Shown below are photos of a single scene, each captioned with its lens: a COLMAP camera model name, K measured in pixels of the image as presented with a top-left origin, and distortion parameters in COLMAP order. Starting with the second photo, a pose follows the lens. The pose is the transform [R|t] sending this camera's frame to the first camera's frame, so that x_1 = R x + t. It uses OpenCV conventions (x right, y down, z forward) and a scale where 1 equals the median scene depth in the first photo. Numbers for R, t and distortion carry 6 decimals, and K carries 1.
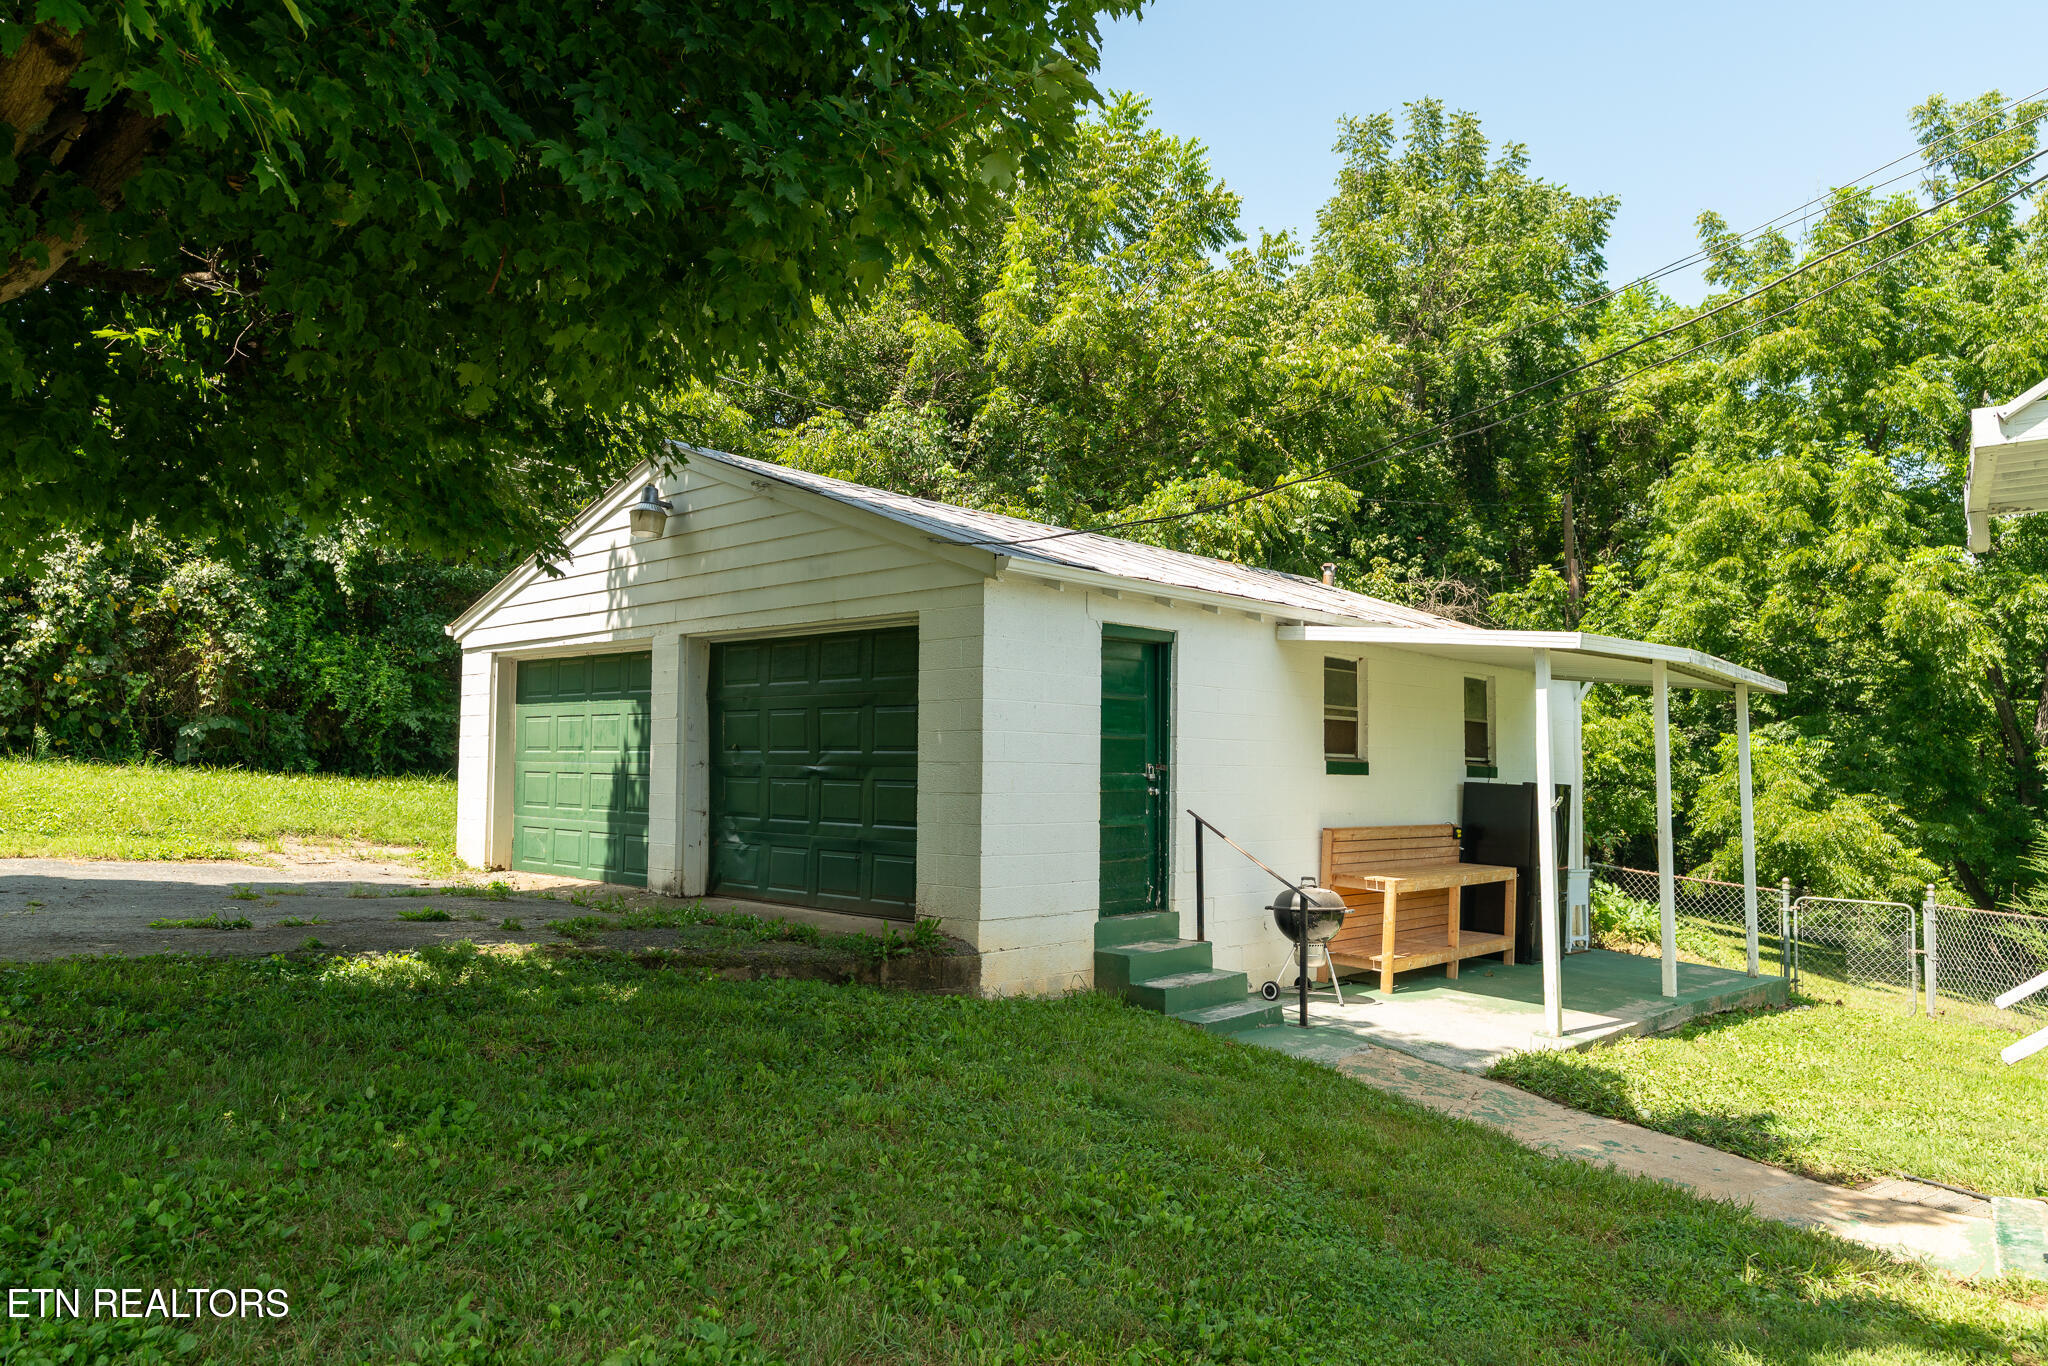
lens RADIAL K [[1359.9, 0, 1024.1], [0, 1359.9, 691.6], [0, 0, 1]] dist [0.009519, 0.005000]
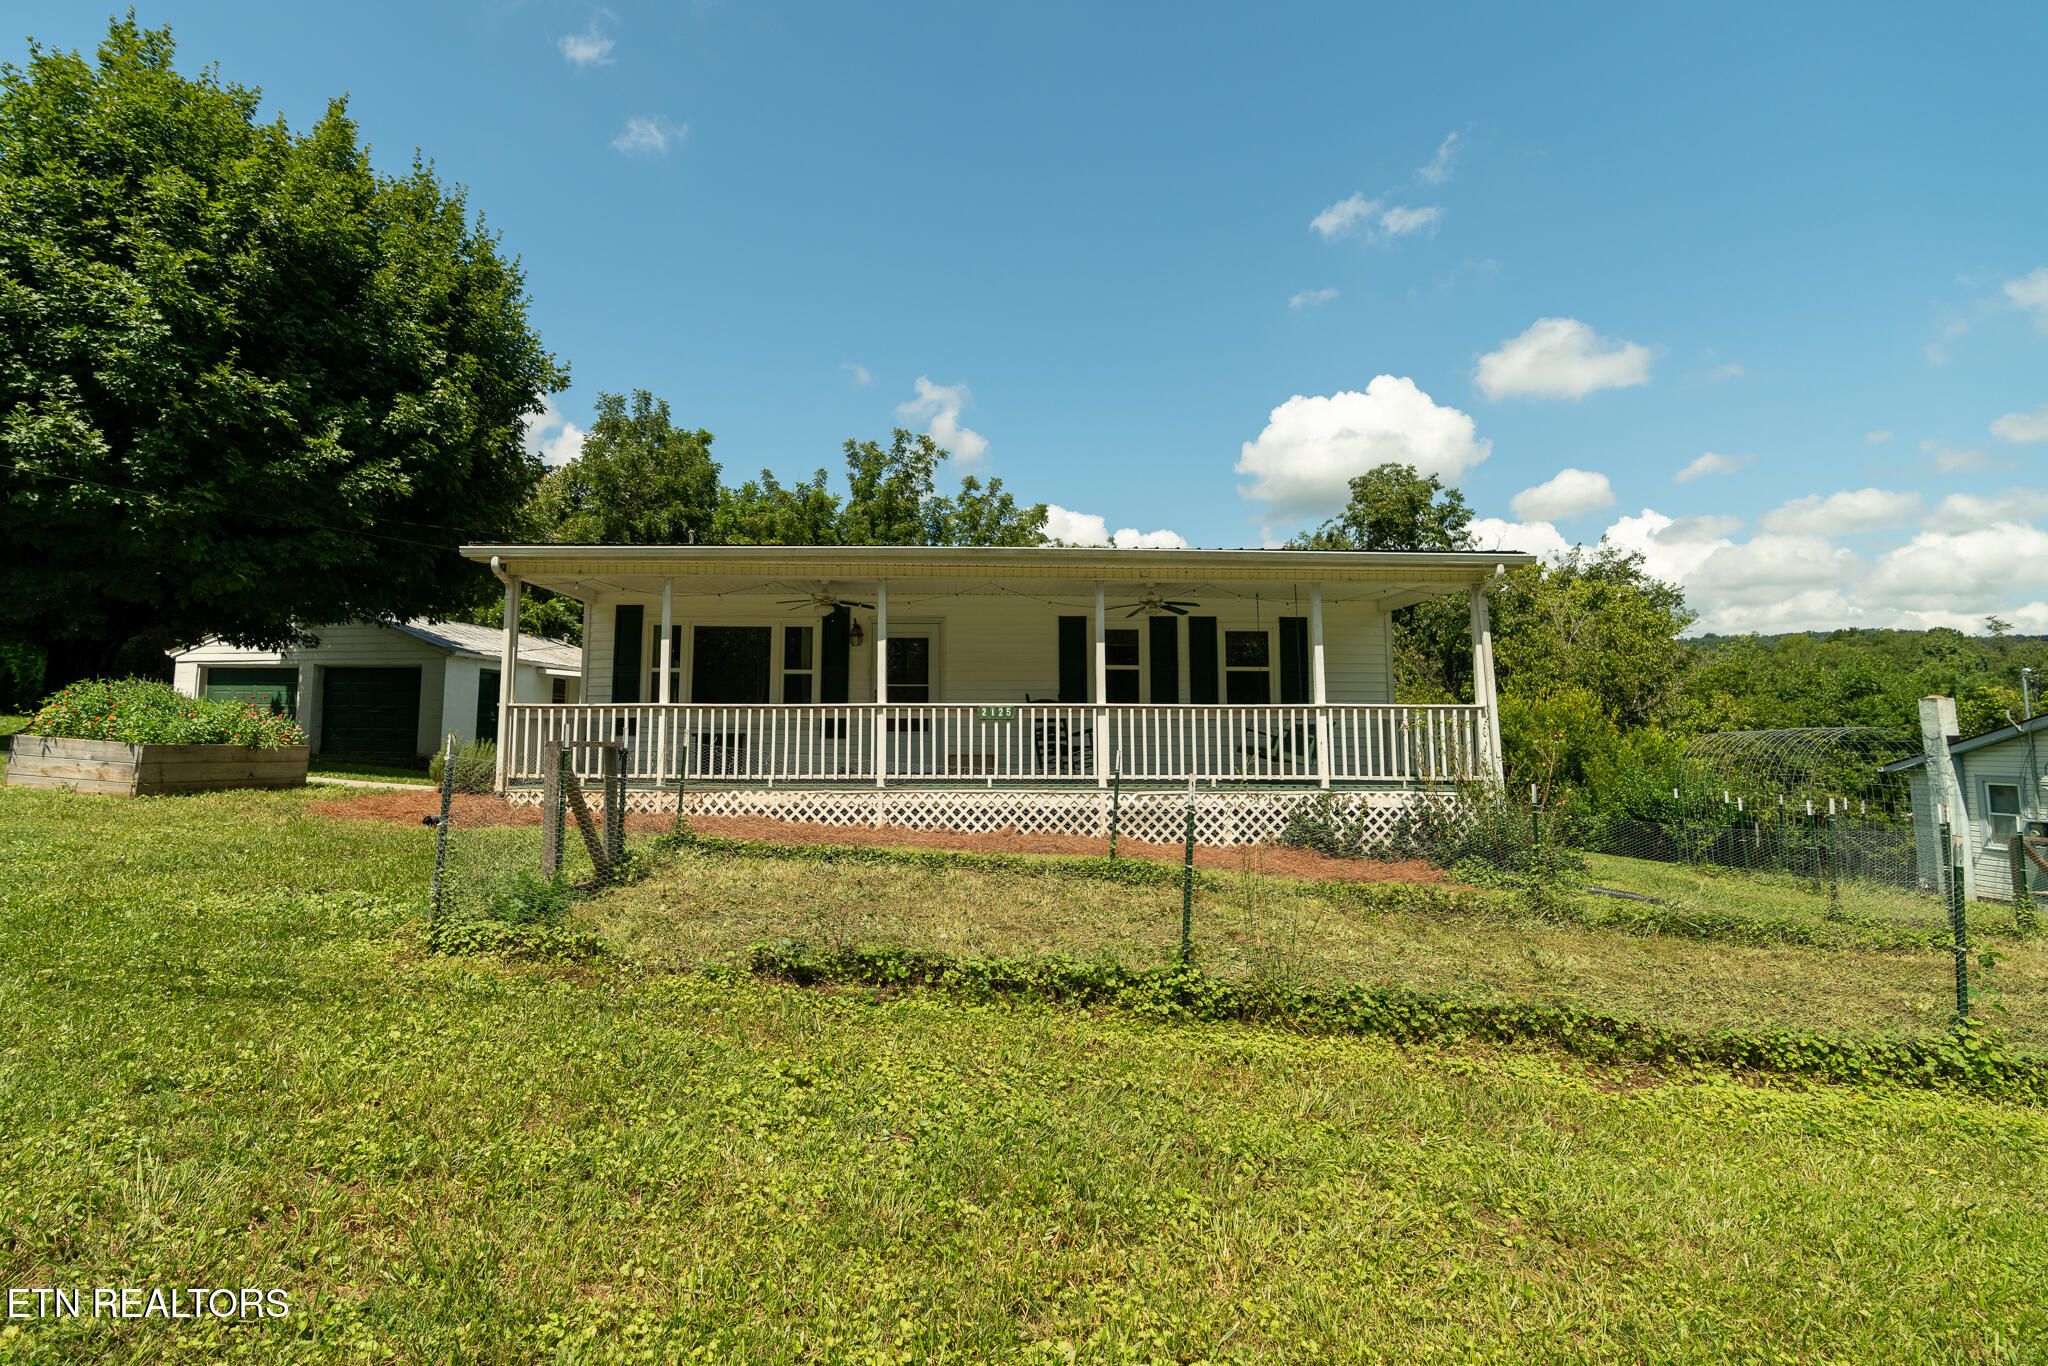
lens RADIAL K [[977.0, 0, 961.8], [0, 977.0, 625.4], [0, 0, 1]] dist [-0.007021, 0.000213]
pose [[0.838840, 0.061881, 0.540849, -0.121638], [-0.033566, 0.997507, -0.062070, -0.022294], [-0.543342, 0.033913, 0.838826, -0.797758]]
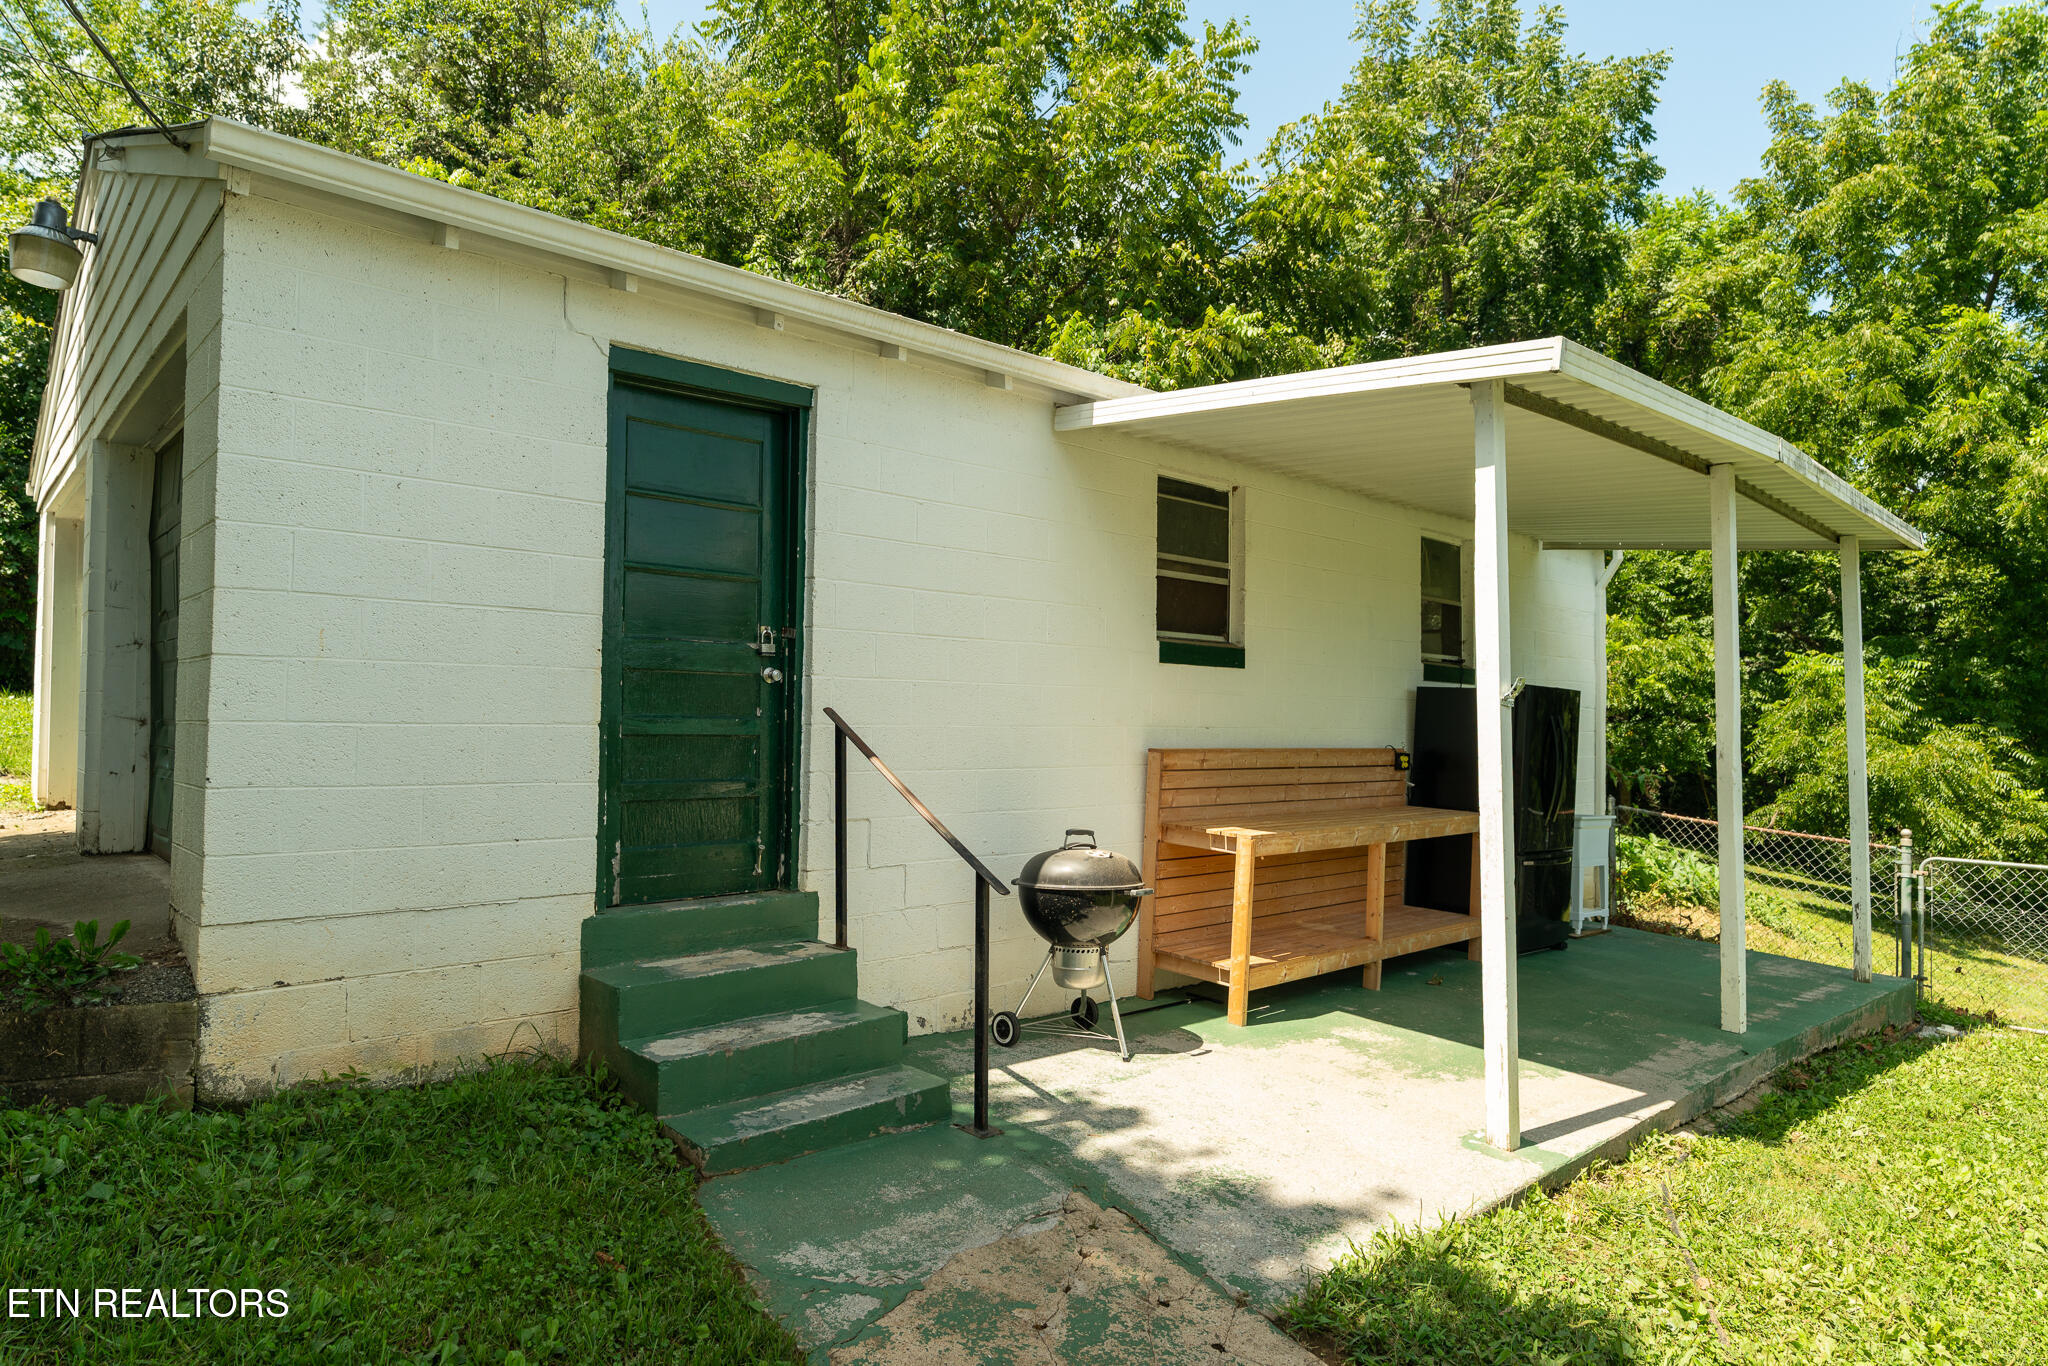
lens RADIAL K [[1192.6, 0, 1024.0], [0, 1192.6, 683.0], [0, 0, 1]] dist [0.002926, 0.001657]
pose [[0.996346, -0.003554, -0.085331, 0.124911], [0.005818, 0.999637, 0.026296, 0.033497], [0.085206, -0.026696, 0.996006, 0.273073]]
